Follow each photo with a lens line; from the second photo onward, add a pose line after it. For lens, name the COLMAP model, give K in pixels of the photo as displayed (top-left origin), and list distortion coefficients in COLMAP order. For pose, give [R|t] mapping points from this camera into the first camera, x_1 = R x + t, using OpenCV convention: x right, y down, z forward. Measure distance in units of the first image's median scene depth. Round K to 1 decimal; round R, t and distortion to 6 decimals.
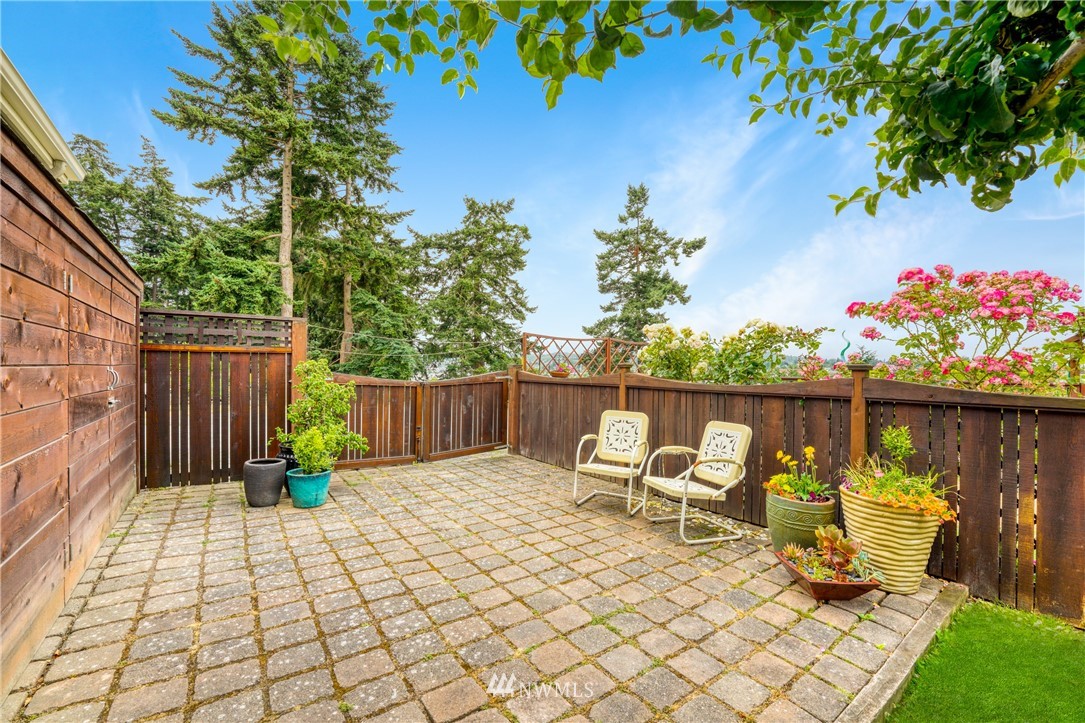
lens RADIAL K [[445.1, 0, 566.1], [0, 445.1, 363.7], [0, 0, 1]] dist [-0.021297, -0.000495]
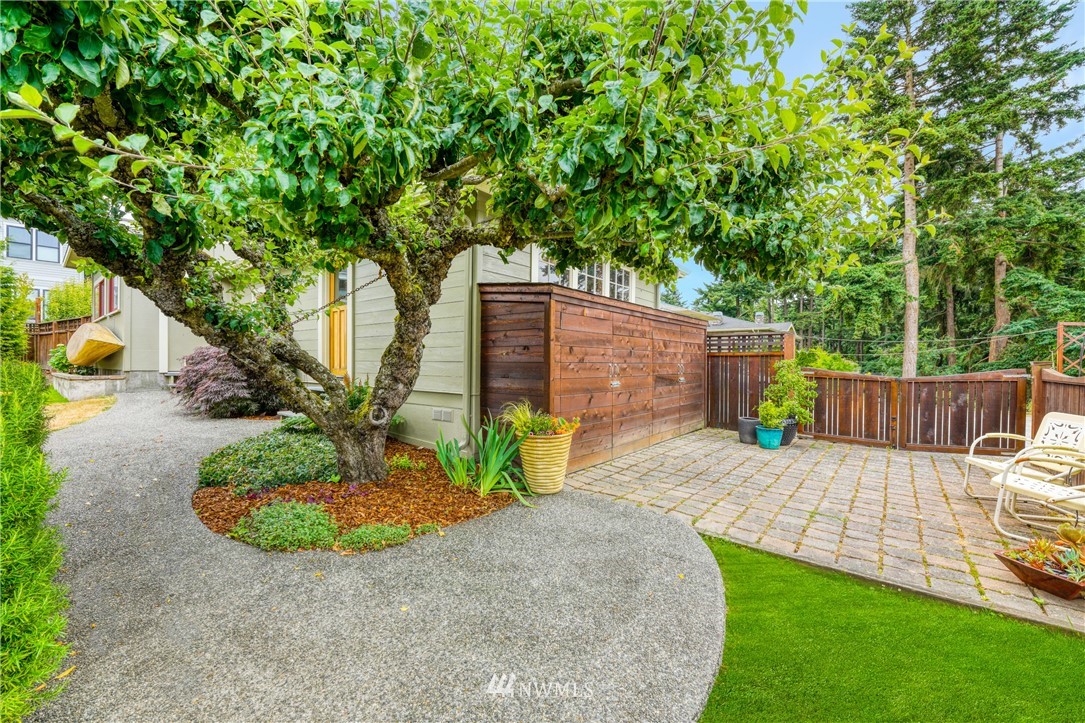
lens RADIAL K [[445.1, 0, 536.5], [0, 445.1, 364.0], [0, 0, 1]] dist [-0.021297, -0.000495]
pose [[0.241473, -0.004016, -0.970399, 0.558302], [0.005473, 0.999981, -0.002776, 0.004380], [0.970392, -0.004640, 0.241490, -0.164835]]
